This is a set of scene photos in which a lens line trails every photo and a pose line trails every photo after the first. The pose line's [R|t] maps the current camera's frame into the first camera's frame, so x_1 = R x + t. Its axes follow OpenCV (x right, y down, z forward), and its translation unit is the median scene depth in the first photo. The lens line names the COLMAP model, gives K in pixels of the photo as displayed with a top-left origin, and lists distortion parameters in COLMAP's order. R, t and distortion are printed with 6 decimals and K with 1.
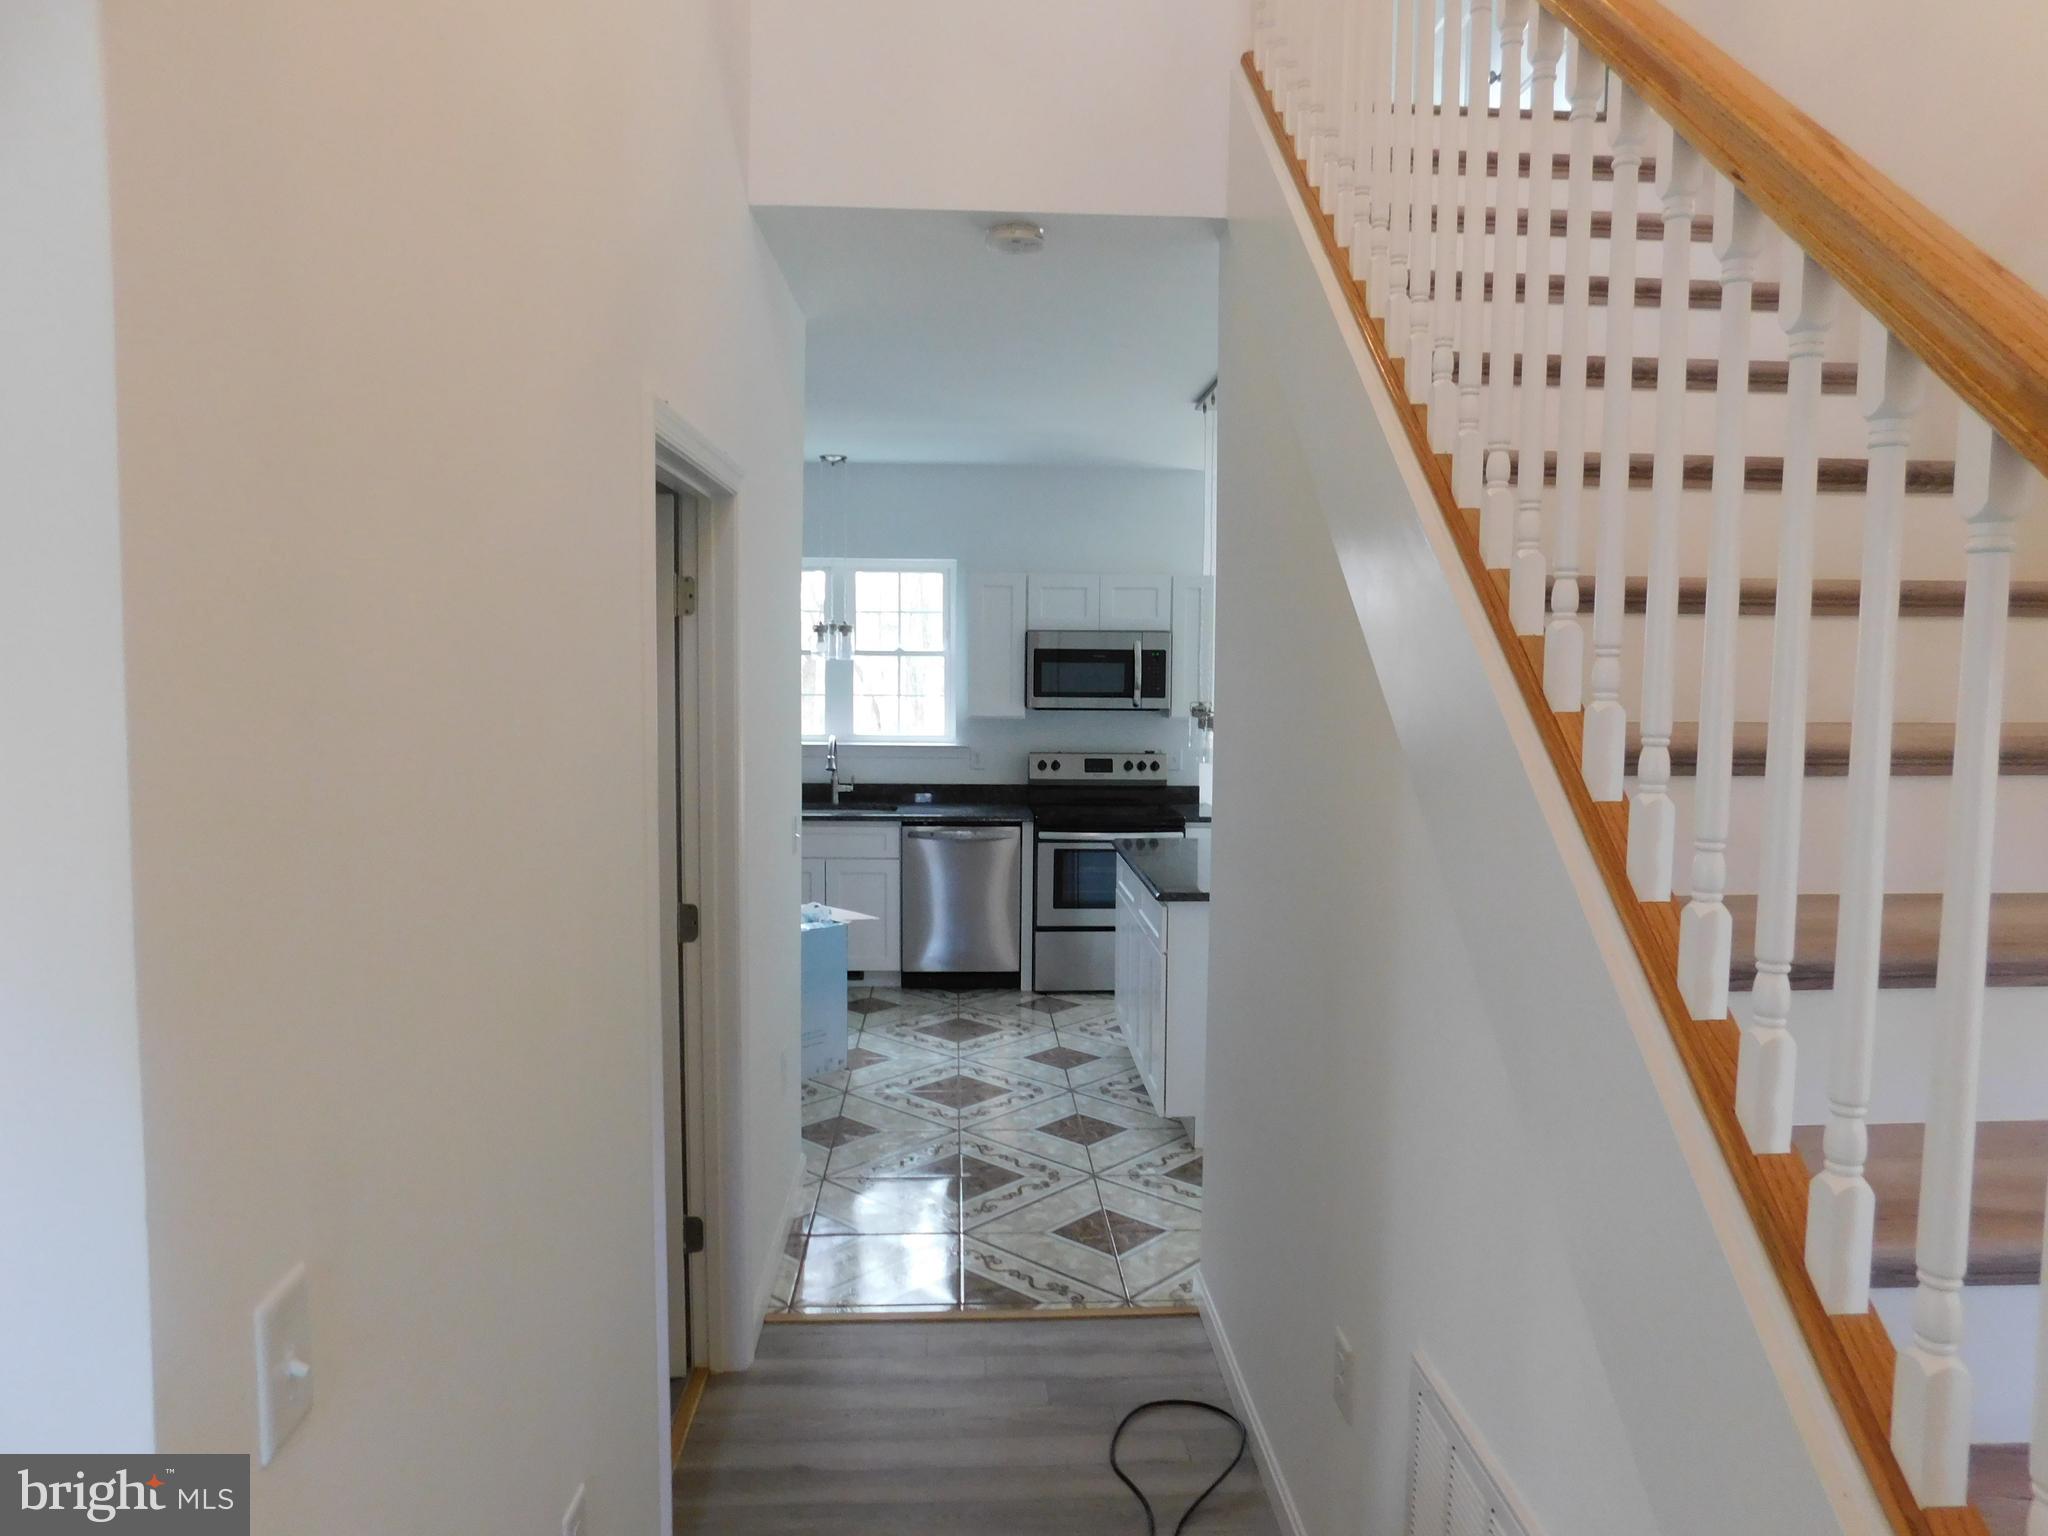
lens RADIAL K [[1336.3, 0, 1036.0], [0, 1336.3, 753.2], [0, 0, 1]] dist [-0.081391, 0.063000]
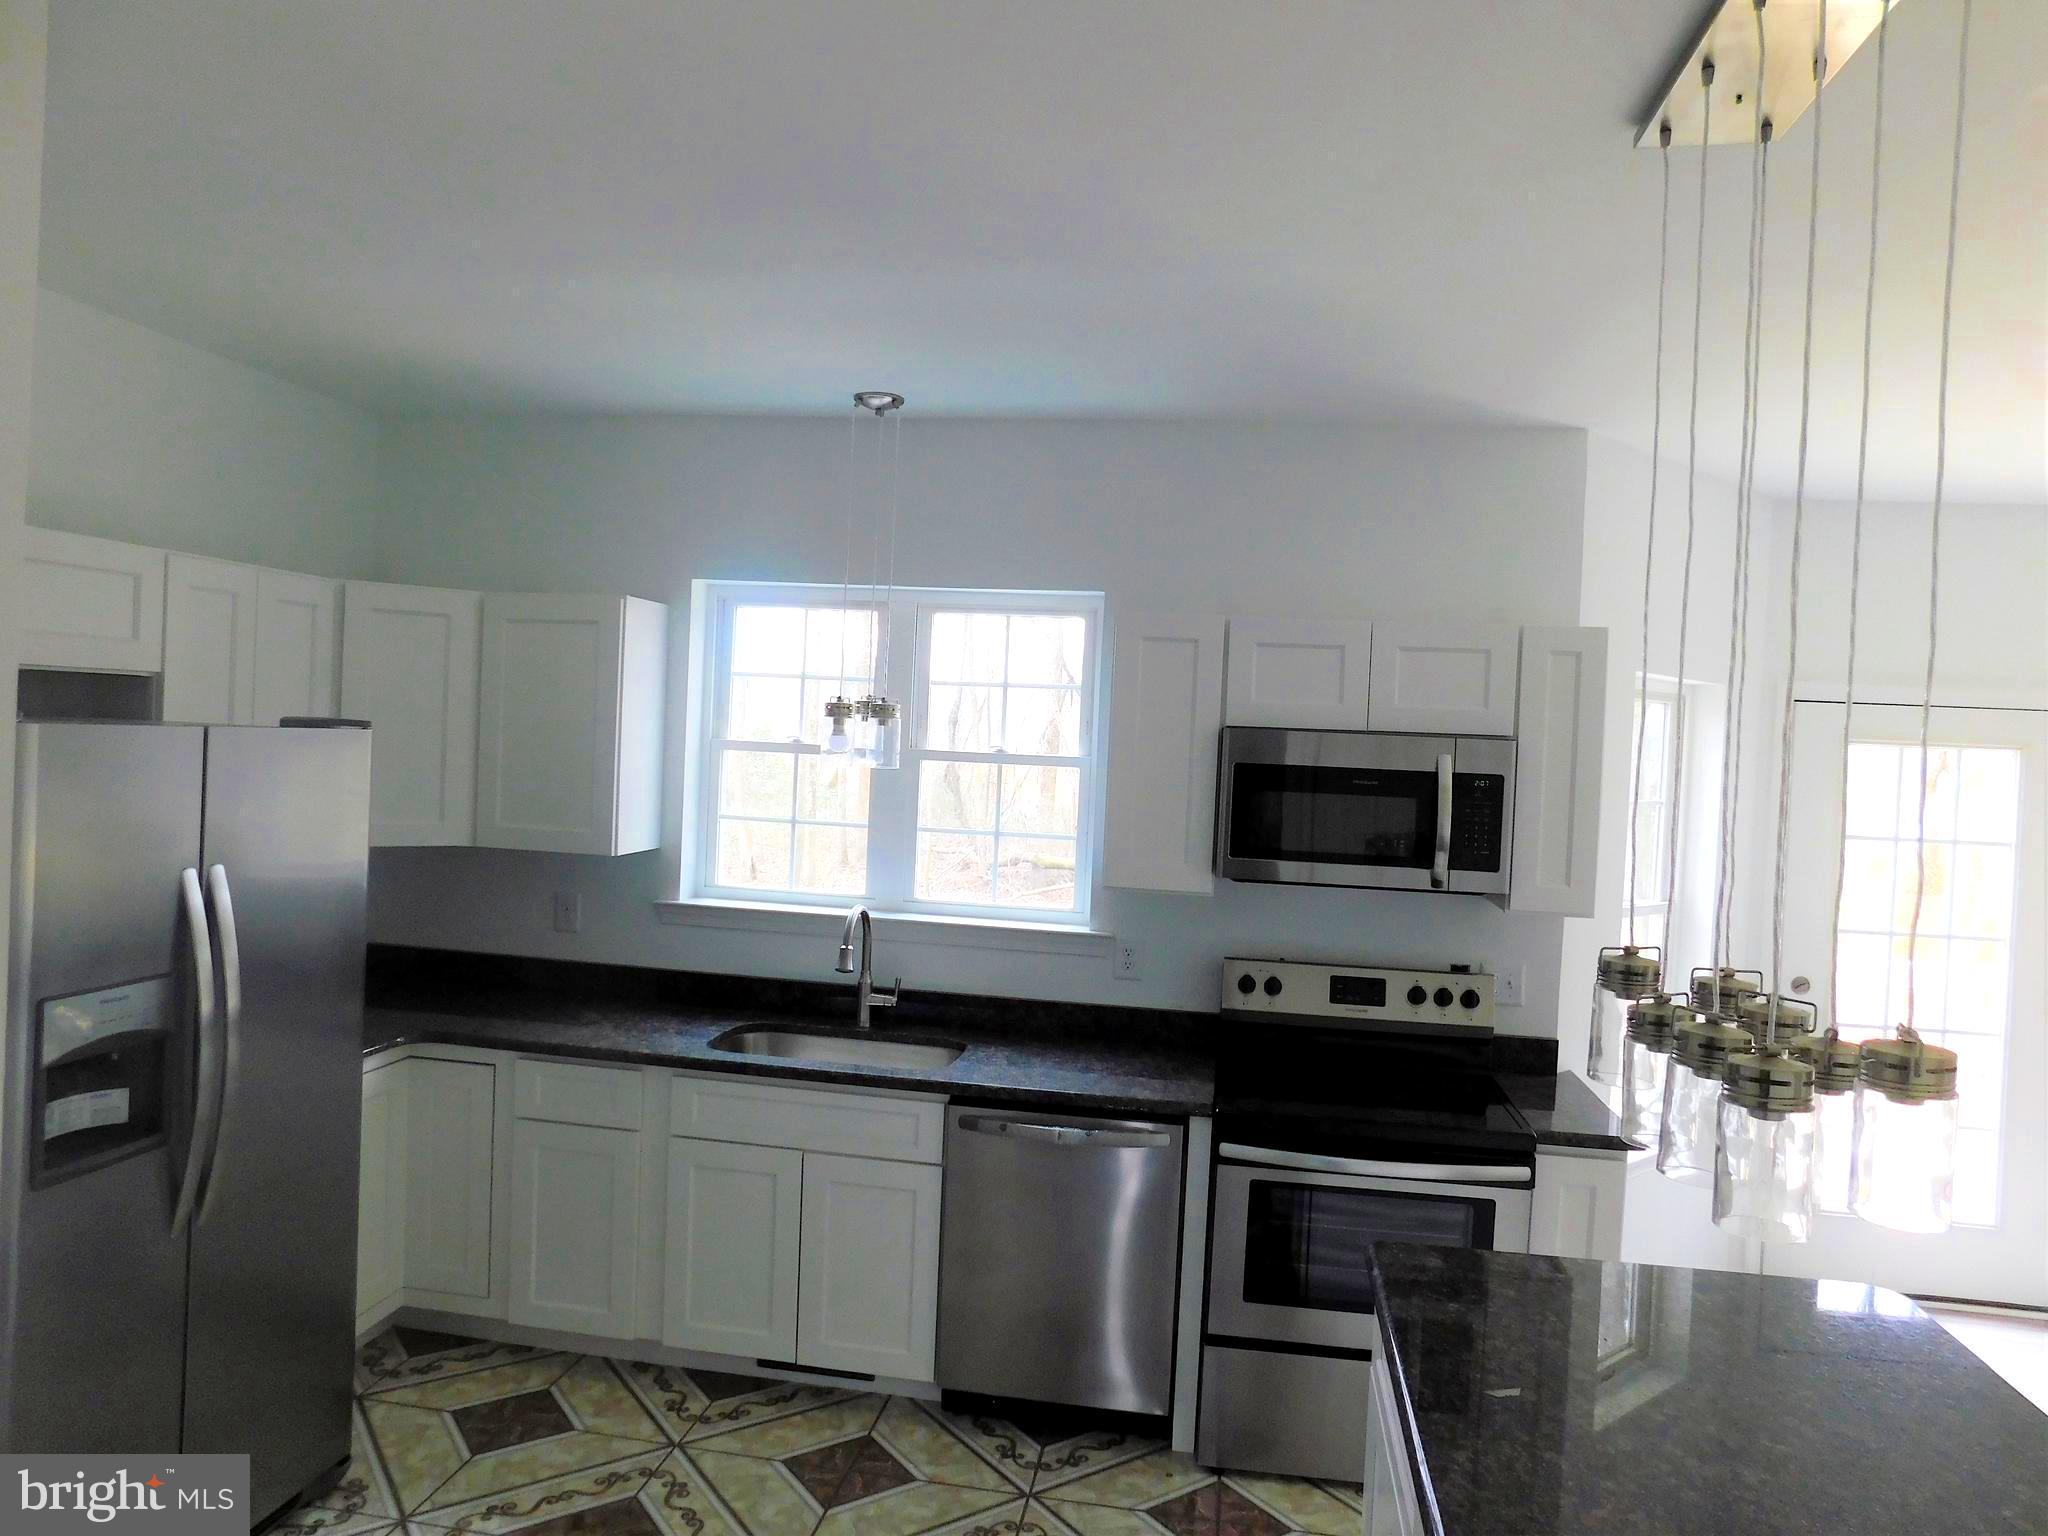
lens RADIAL K [[1336.3, 0, 1036.0], [0, 1336.3, 753.2], [0, 0, 1]] dist [-0.081391, 0.063000]
pose [[0.976778, 0.037526, -0.210941, 0.031049], [-0.051228, 0.996891, -0.059869, -0.046535], [0.208039, 0.069284, 0.975664, 0.480664]]
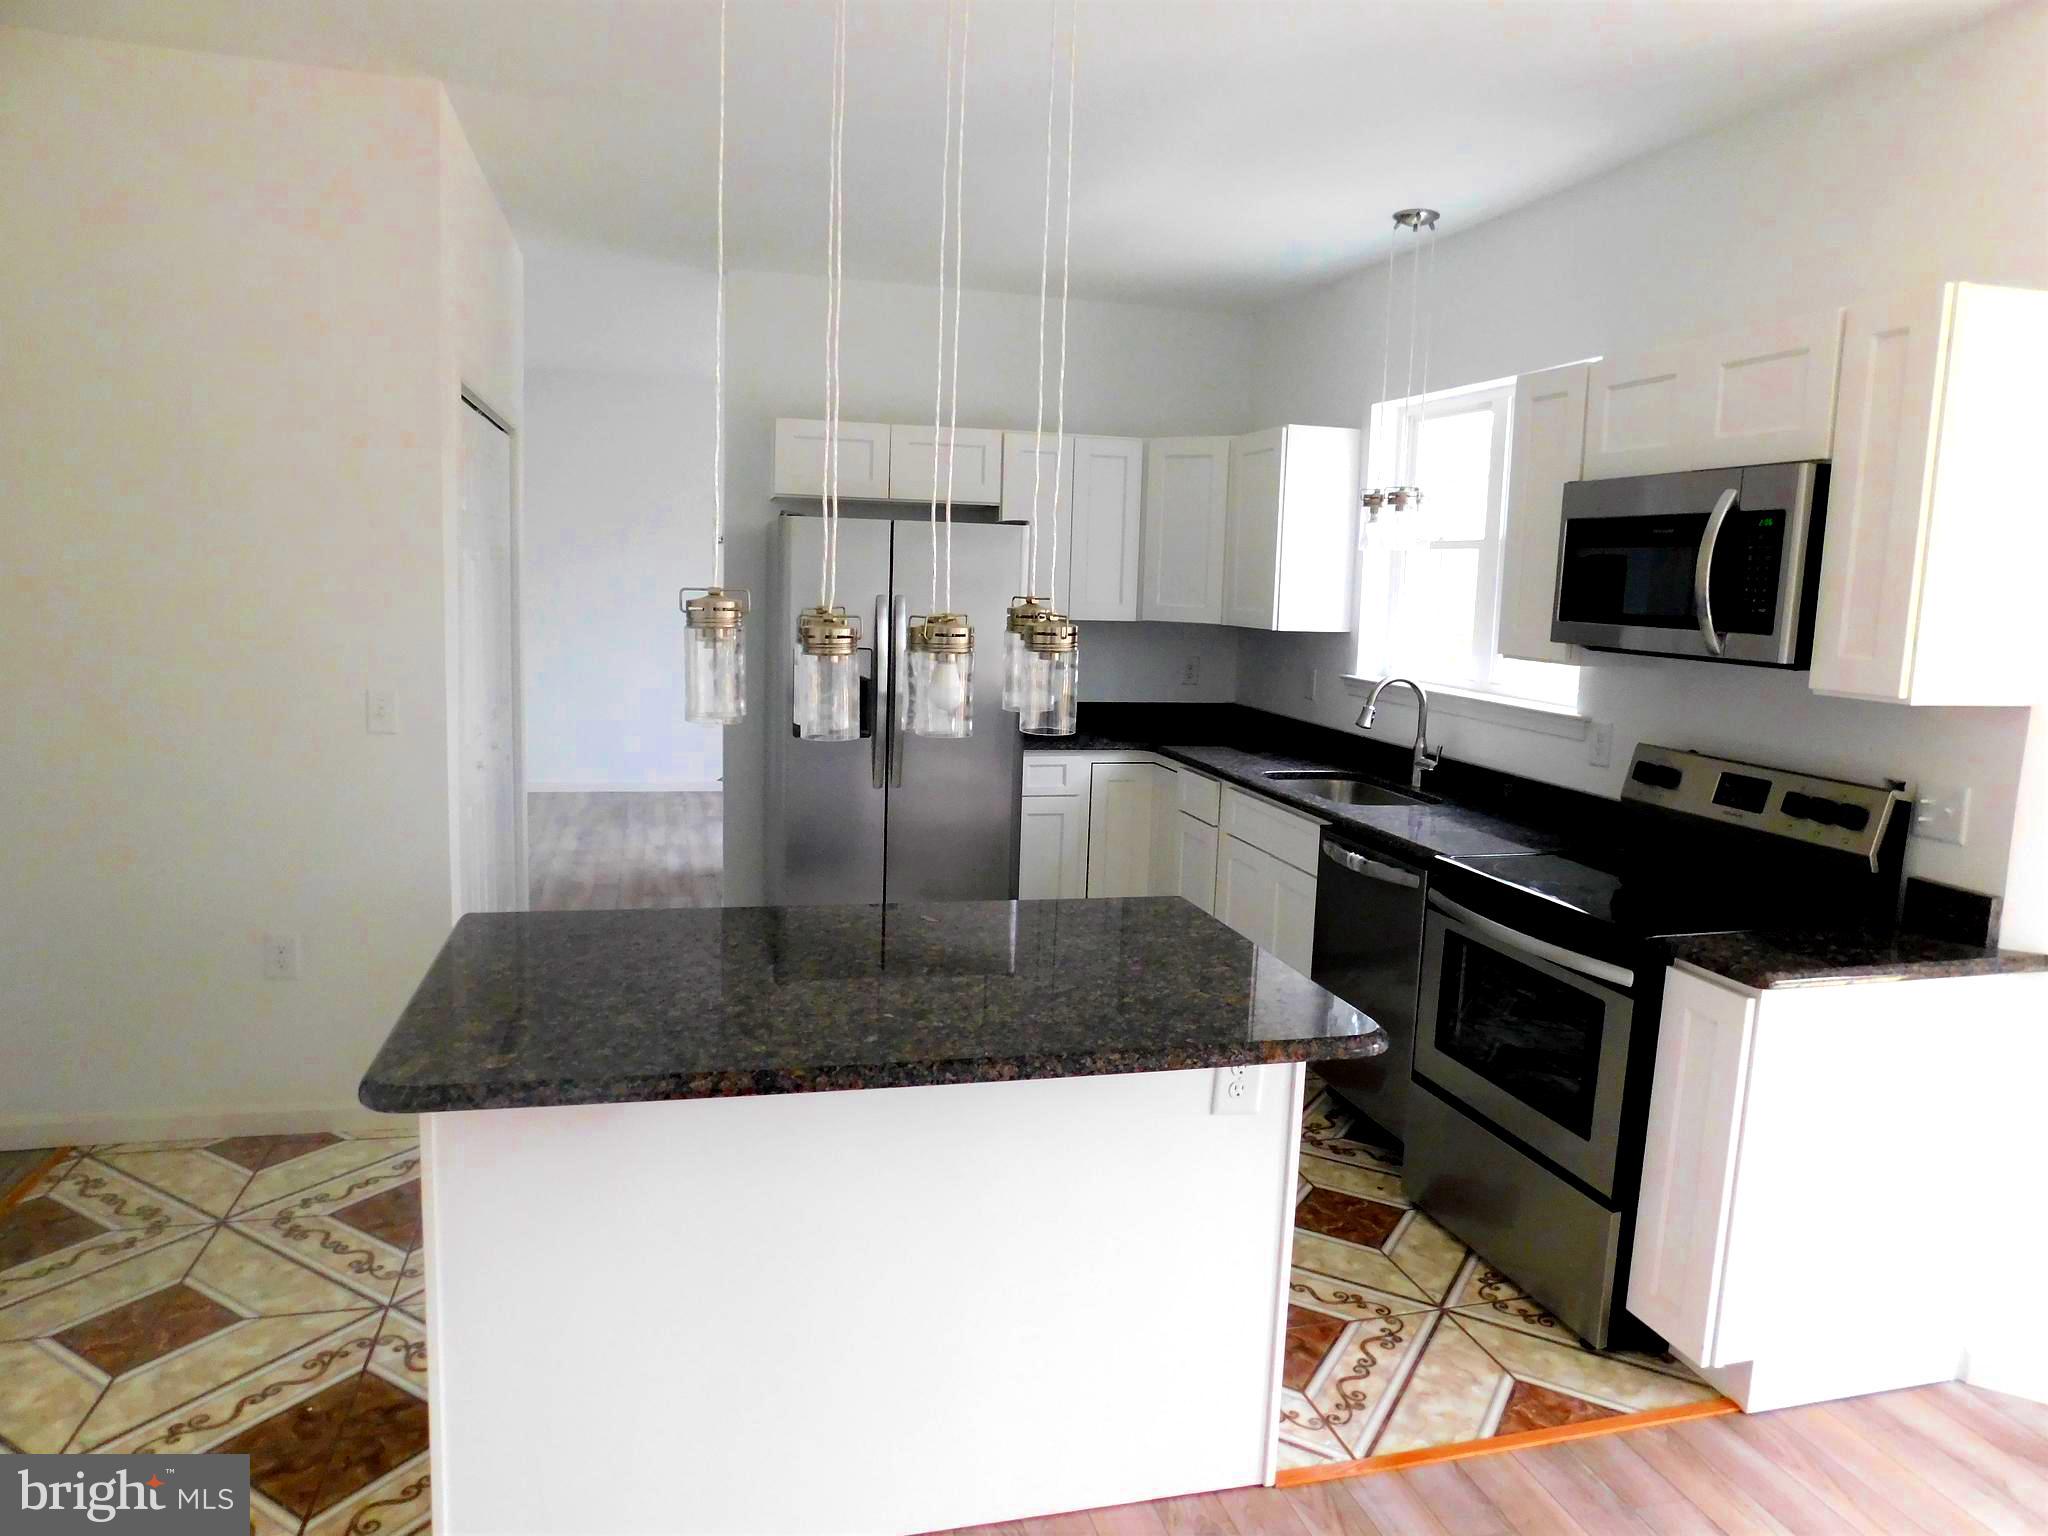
lens RADIAL K [[1386.7, 0, 1024.0], [0, 1386.7, 768.0], [0, 0, 1]] dist [-0.086302, 0.071707]
pose [[0.190403, 0.131013, -0.972925, 0.440026], [-0.098724, 0.988586, 0.113801, -0.026108], [0.976729, 0.074383, 0.201164, 0.707194]]
